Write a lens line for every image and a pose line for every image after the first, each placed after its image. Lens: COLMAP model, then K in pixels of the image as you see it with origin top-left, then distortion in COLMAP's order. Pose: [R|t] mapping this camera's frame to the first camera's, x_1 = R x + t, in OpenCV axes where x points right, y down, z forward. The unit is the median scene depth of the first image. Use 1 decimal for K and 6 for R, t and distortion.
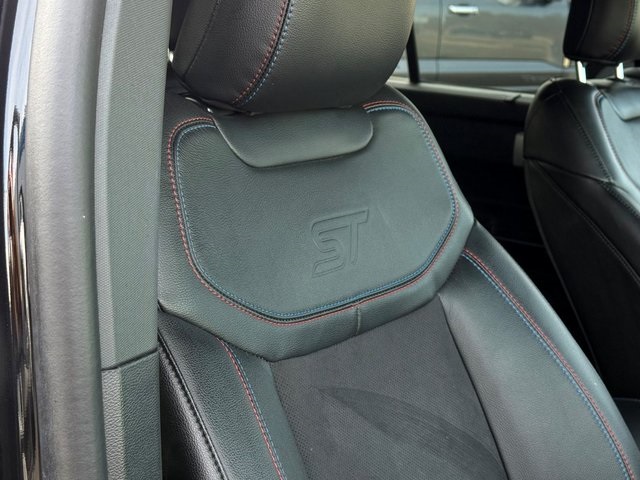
lens RADIAL K [[968.3, 0, 320.6], [0, 968.3, 239.3], [0, 0, 1]] dist [0.157544, 0.000000]
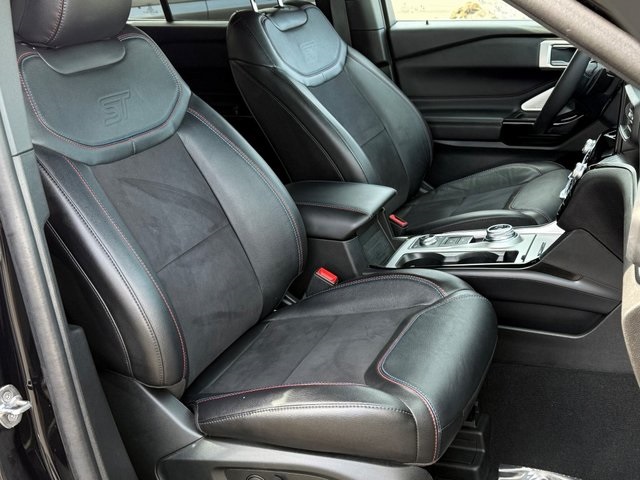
lens RADIAL K [[787.0, 0, 320.9], [0, 787.0, 241.9], [0, 0, 1]] dist [0.084603, 0.000000]
pose [[0.965658, -0.176543, 0.190622, 0.063160], [0.153428, 0.979573, 0.129984, 0.117855], [-0.209676, -0.096274, 0.973020, -0.669747]]
